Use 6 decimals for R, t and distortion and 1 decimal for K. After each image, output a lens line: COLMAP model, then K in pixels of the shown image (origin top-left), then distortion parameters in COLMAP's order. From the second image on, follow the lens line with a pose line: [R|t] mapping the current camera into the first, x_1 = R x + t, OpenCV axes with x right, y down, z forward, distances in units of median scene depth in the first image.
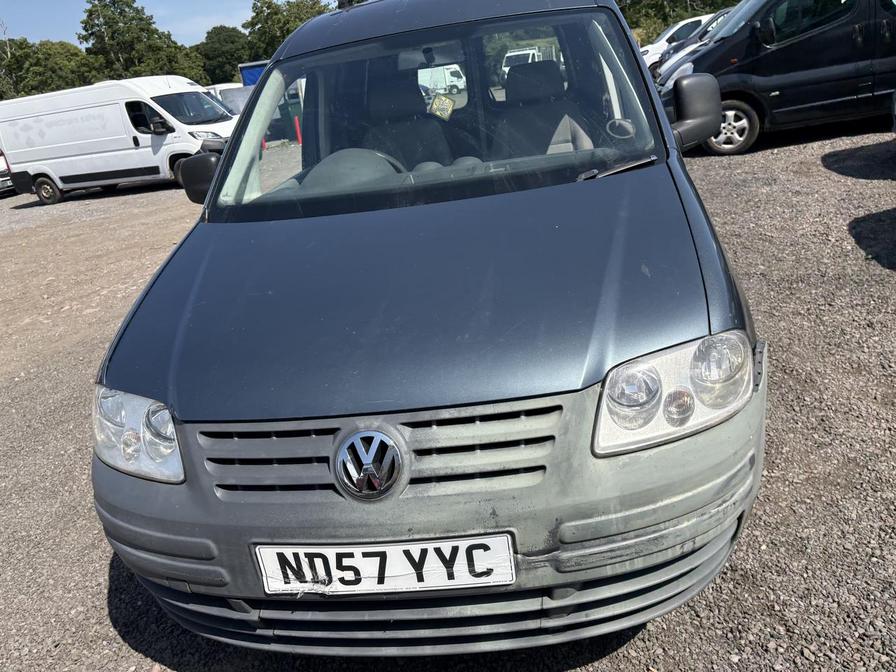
lens RADIAL K [[680.7, 0, 449.1], [0, 680.7, 332.6], [0, 0, 1]] dist [0.017882, -0.030483]
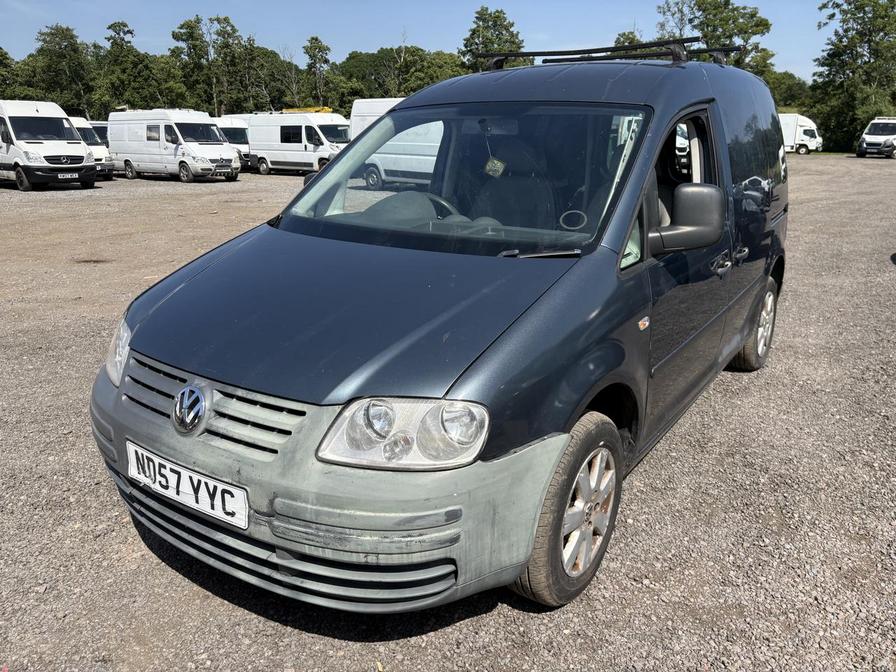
lens RADIAL K [[680.7, 0, 448.4], [0, 680.7, 339.6], [0, 0, 1]] dist [0.017882, -0.030483]
pose [[0.873928, 0.270257, -0.403993, 0.878536], [-0.282321, 0.958829, 0.030698, -0.141580], [0.395656, 0.087228, 0.914247, -0.096312]]
